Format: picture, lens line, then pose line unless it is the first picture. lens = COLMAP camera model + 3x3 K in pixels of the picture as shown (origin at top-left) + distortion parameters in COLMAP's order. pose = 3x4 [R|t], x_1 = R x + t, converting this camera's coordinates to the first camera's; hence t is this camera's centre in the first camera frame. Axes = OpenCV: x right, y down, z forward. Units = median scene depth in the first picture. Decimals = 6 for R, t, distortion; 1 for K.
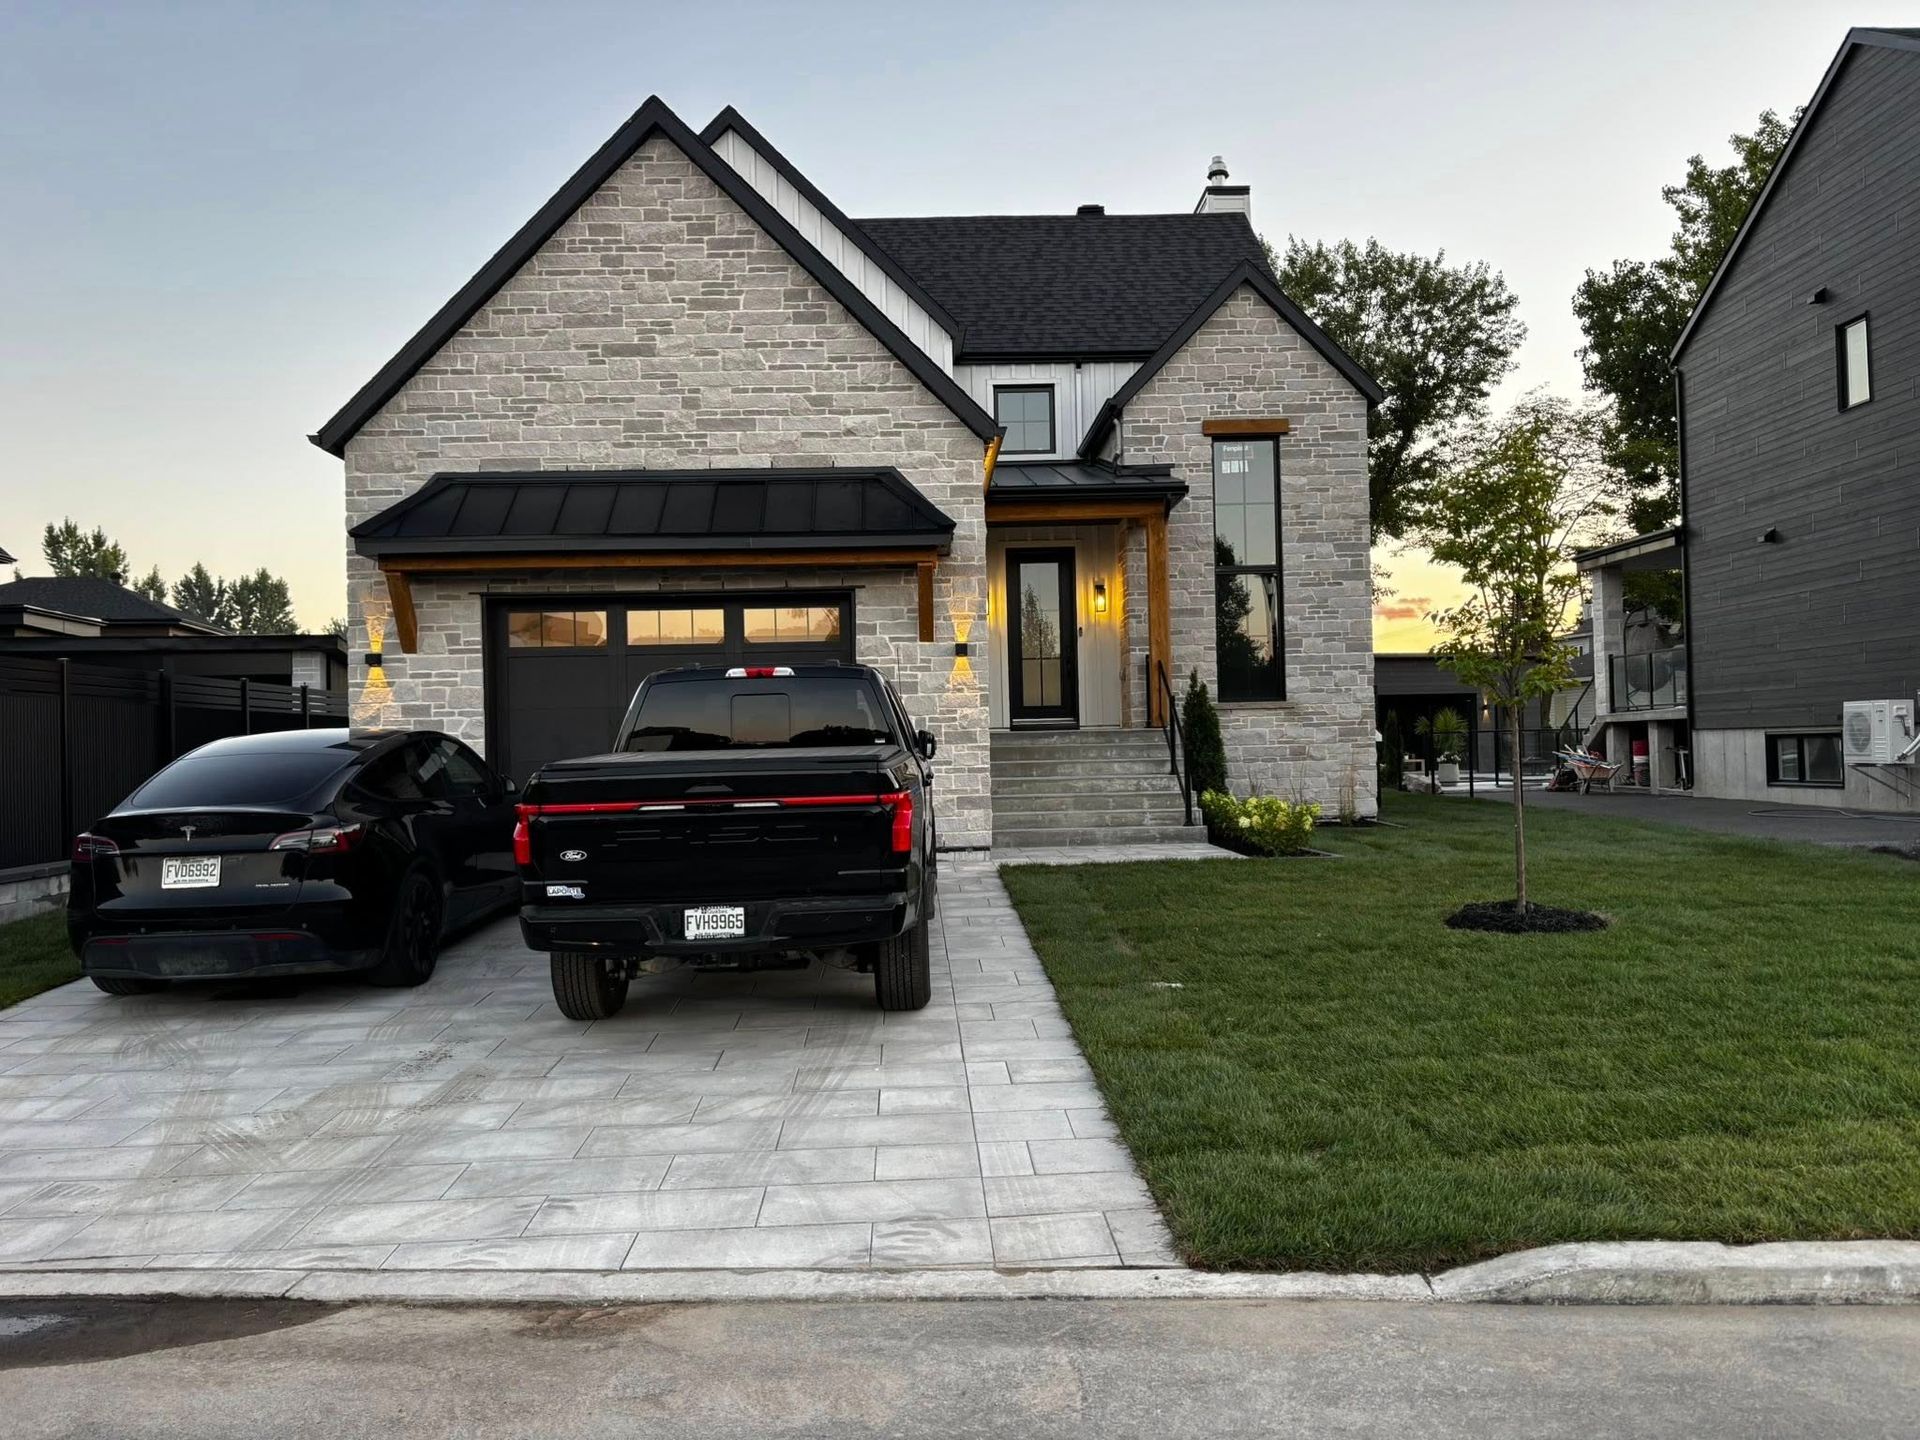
lens RADIAL K [[1441.0, 0, 960.7], [0, 1441.0, 714.8], [0, 0, 1]] dist [0.013305, -0.010220]
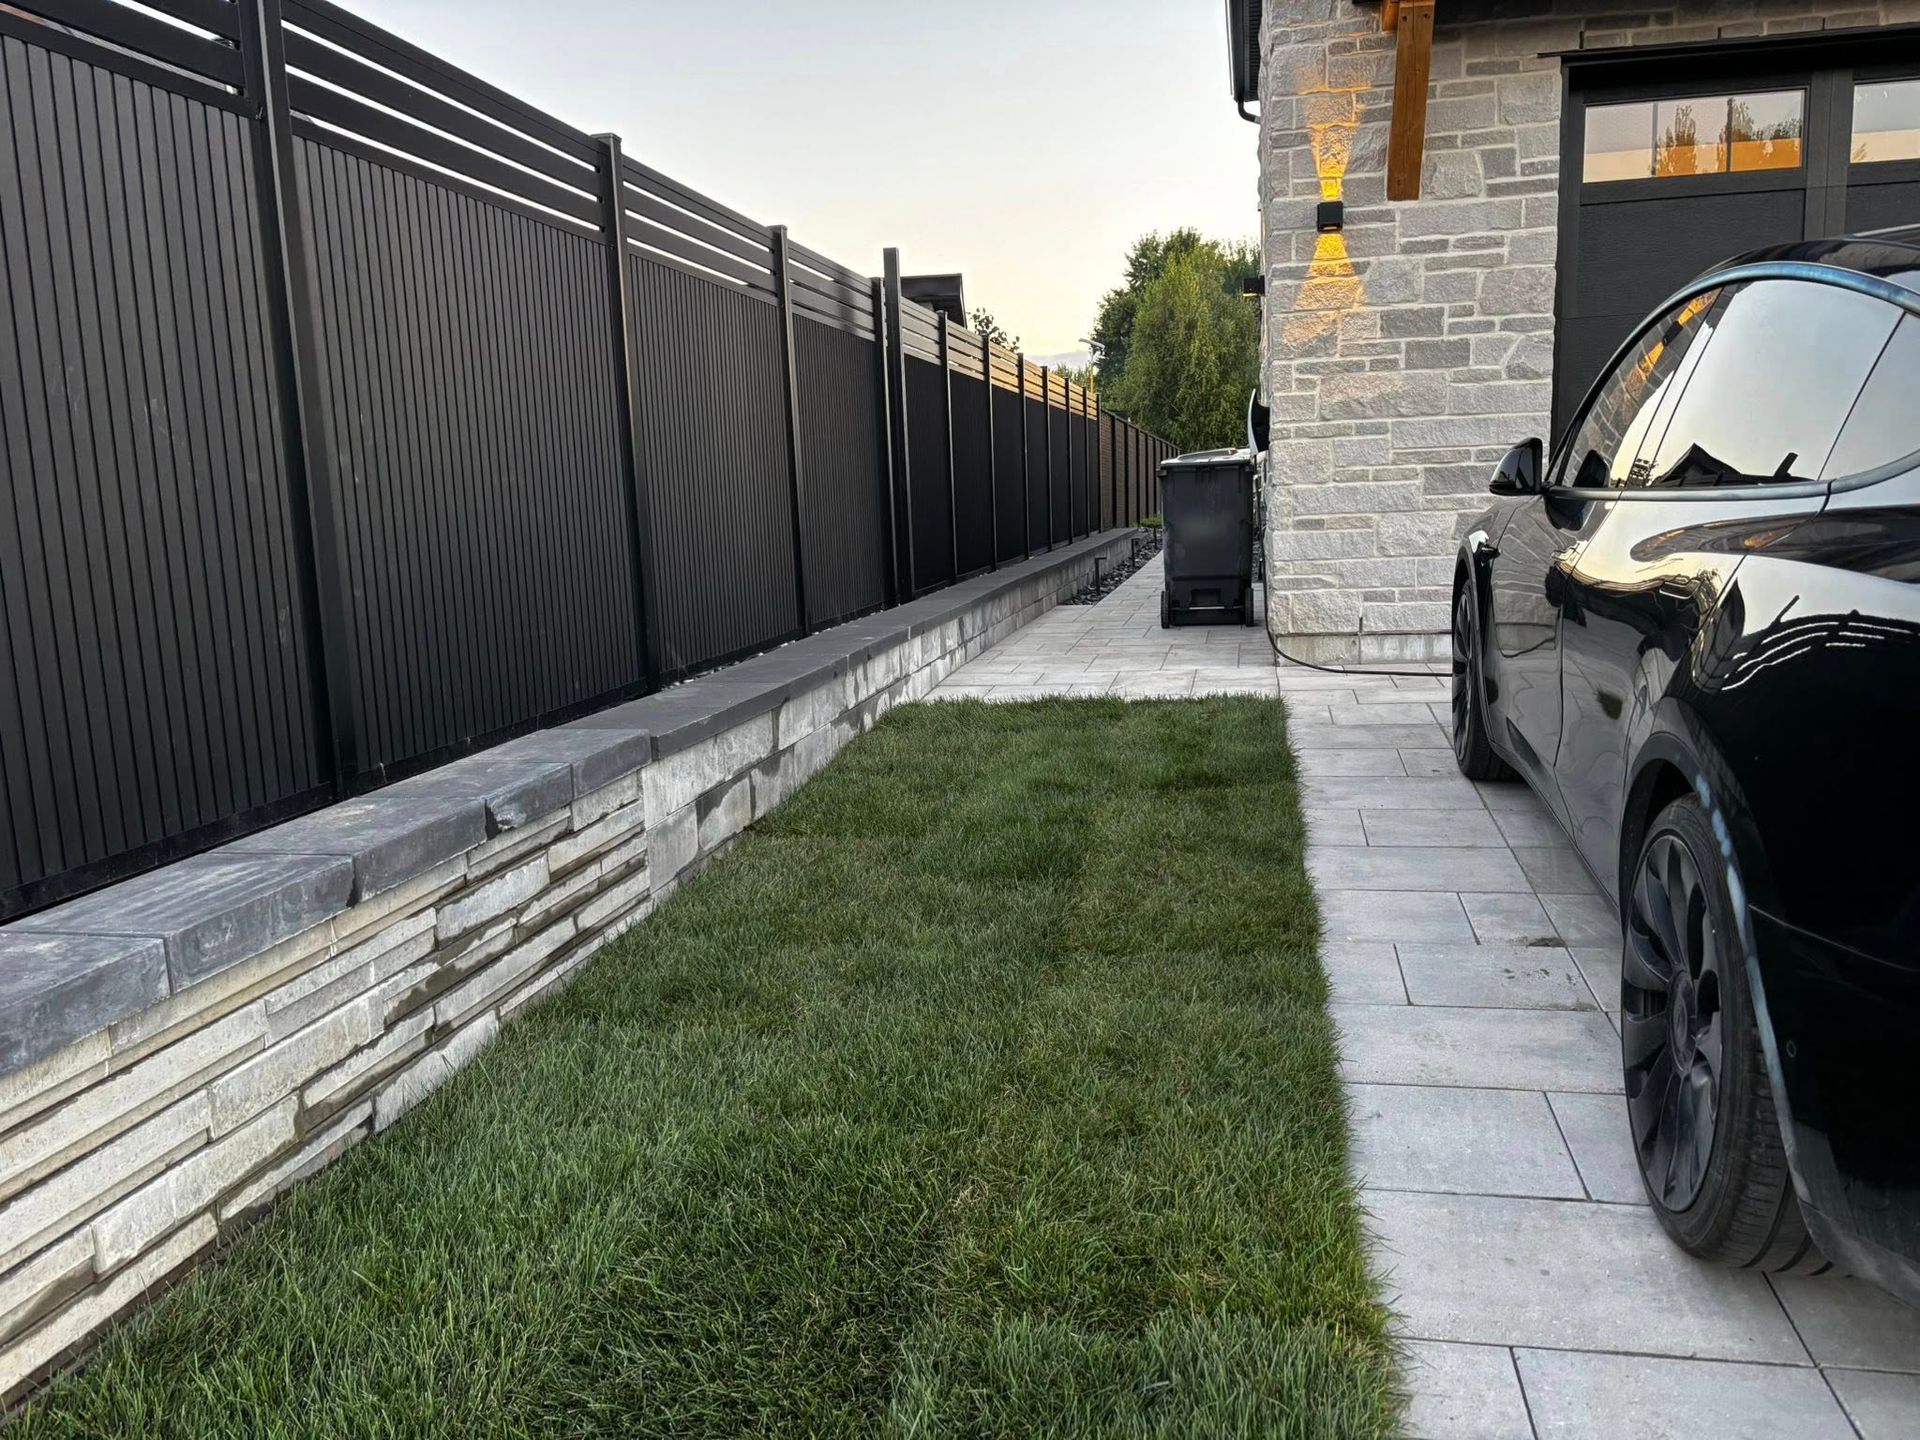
lens RADIAL K [[1441.0, 0, 962.4], [0, 1441.0, 724.1], [0, 0, 1]] dist [0.013305, -0.010220]
pose [[0.974474, 0.021446, -0.223472, -0.413045], [0.020210, 0.983005, 0.182465, 0.038421], [0.223587, -0.182324, 0.957479, 0.474667]]
